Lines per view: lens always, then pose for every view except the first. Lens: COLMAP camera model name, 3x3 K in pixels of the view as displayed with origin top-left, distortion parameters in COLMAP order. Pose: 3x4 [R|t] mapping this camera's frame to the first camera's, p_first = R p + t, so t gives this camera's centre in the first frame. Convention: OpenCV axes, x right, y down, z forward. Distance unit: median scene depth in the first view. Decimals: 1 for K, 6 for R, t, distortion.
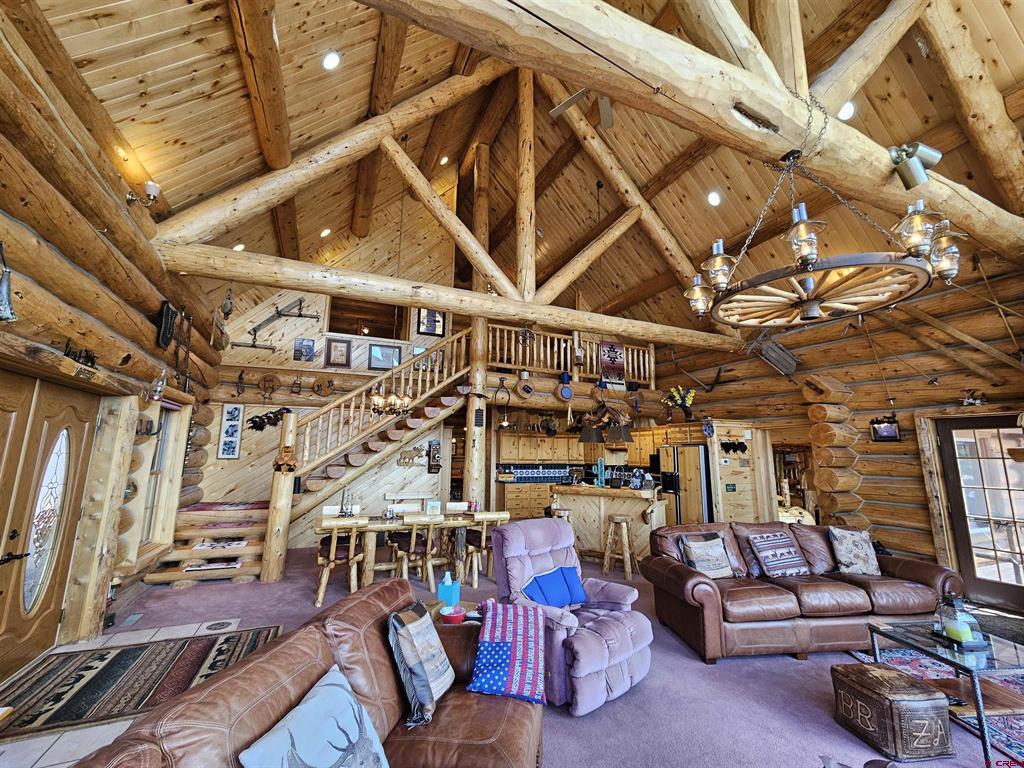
lens RADIAL K [[426.2, 0, 508.2], [0, 426.2, 379.4], [0, 0, 1]] dist [-0.000048, 0.001489]
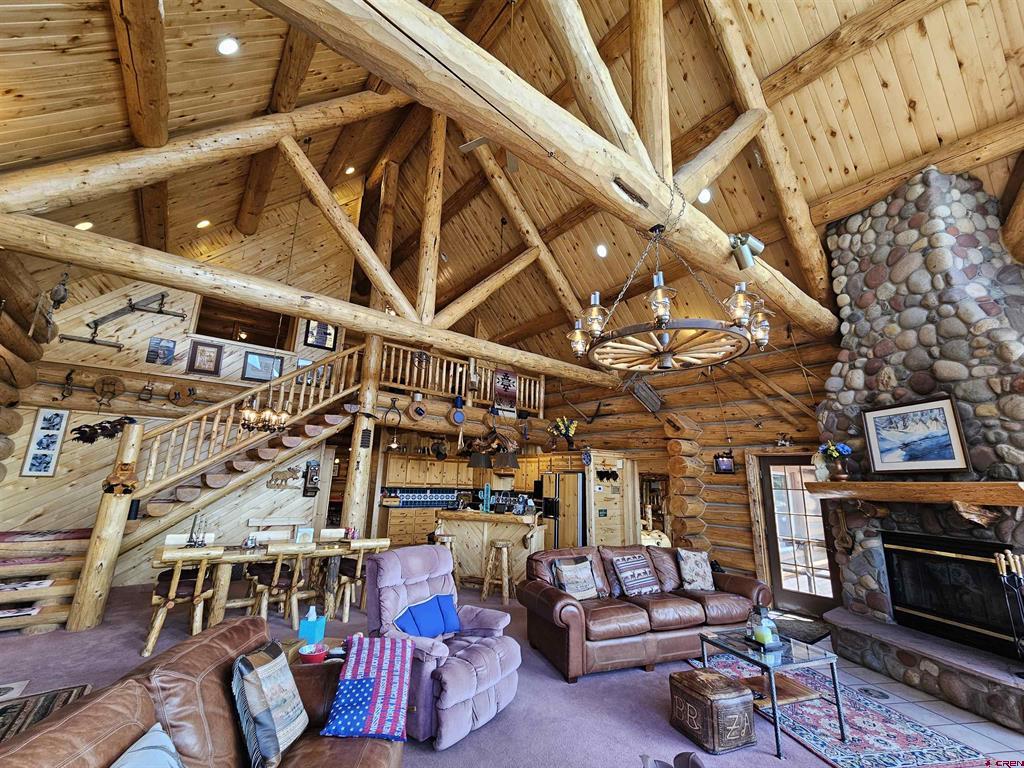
lens RADIAL K [[426.2, 0, 507.6], [0, 426.2, 379.9], [0, 0, 1]] dist [-0.000048, 0.001489]
pose [[0.969197, 0.074651, 0.234699, 0.008203], [-0.062480, 0.996308, -0.058886, -0.006184], [-0.238228, 0.042409, 0.970283, -0.013051]]
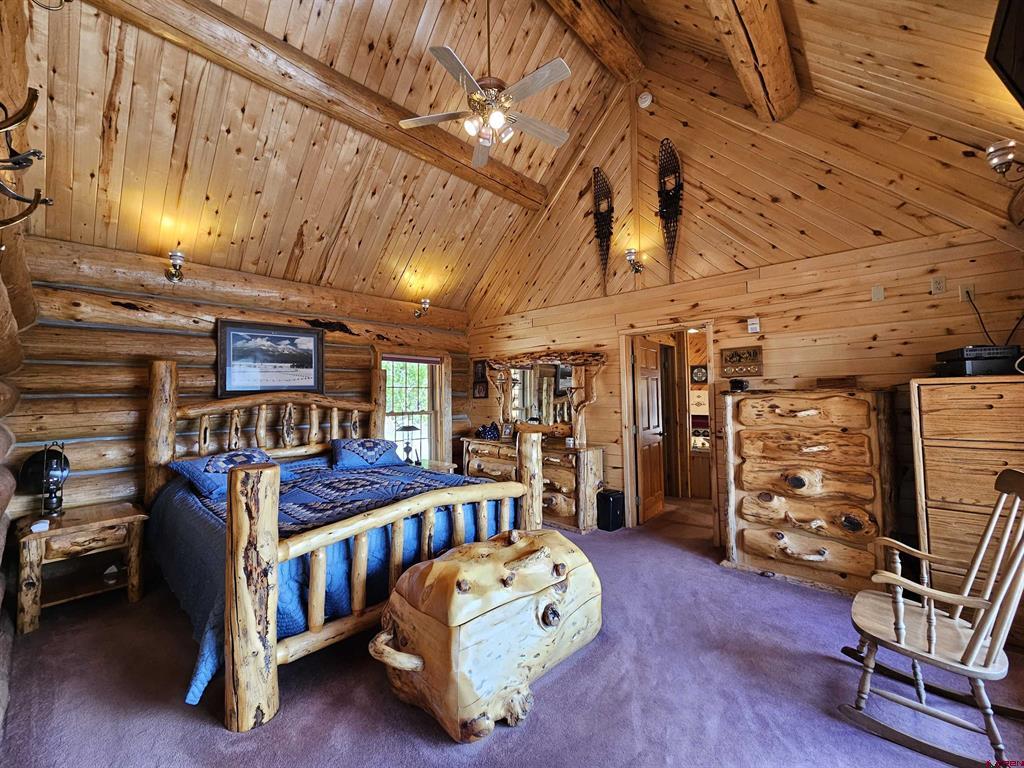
lens RADIAL K [[408.4, 0, 511.3], [0, 408.4, 379.8], [0, 0, 1]] dist [0.000364, 0.000009]
pose [[0.916711, -0.011231, 0.399393, 0.928216], [-0.044845, 0.990396, 0.130782, 0.273563], [-0.397026, -0.137801, 0.907404, 1.318667]]
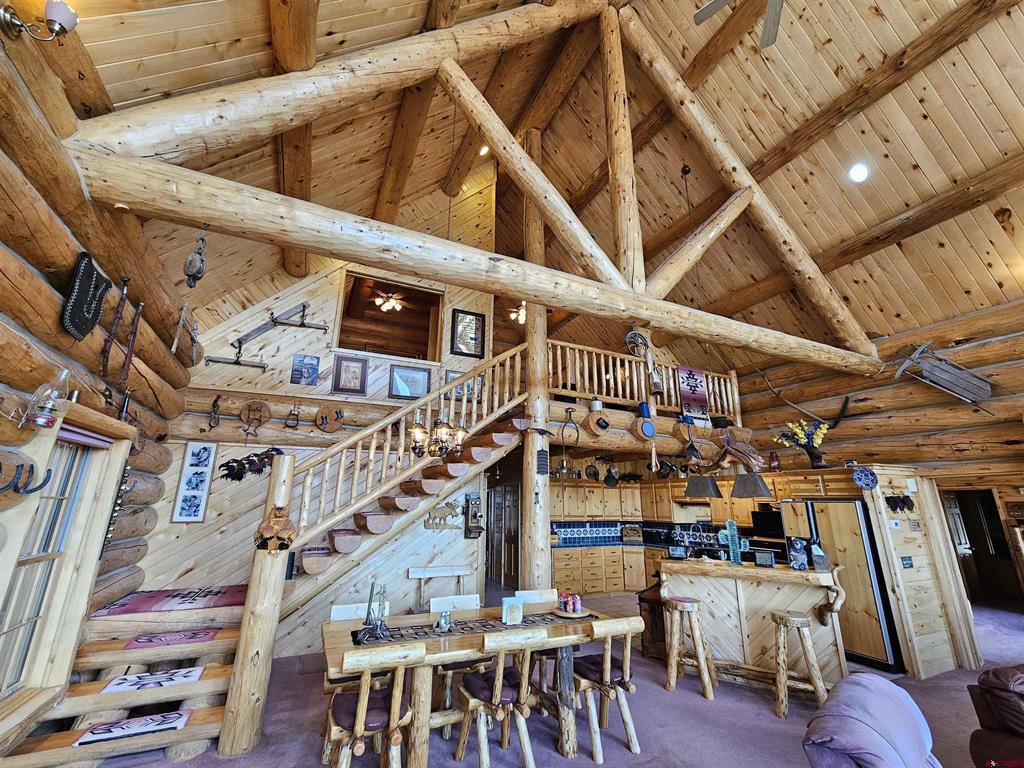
lens RADIAL K [[426.2, 0, 507.9], [0, 426.2, 378.3], [0, 0, 1]] dist [-0.000048, 0.001489]
pose [[0.999588, 0.005510, 0.028164, -0.211320], [-0.002416, 0.994067, -0.108739, 0.037590], [-0.028596, 0.108626, 0.993671, 0.363625]]
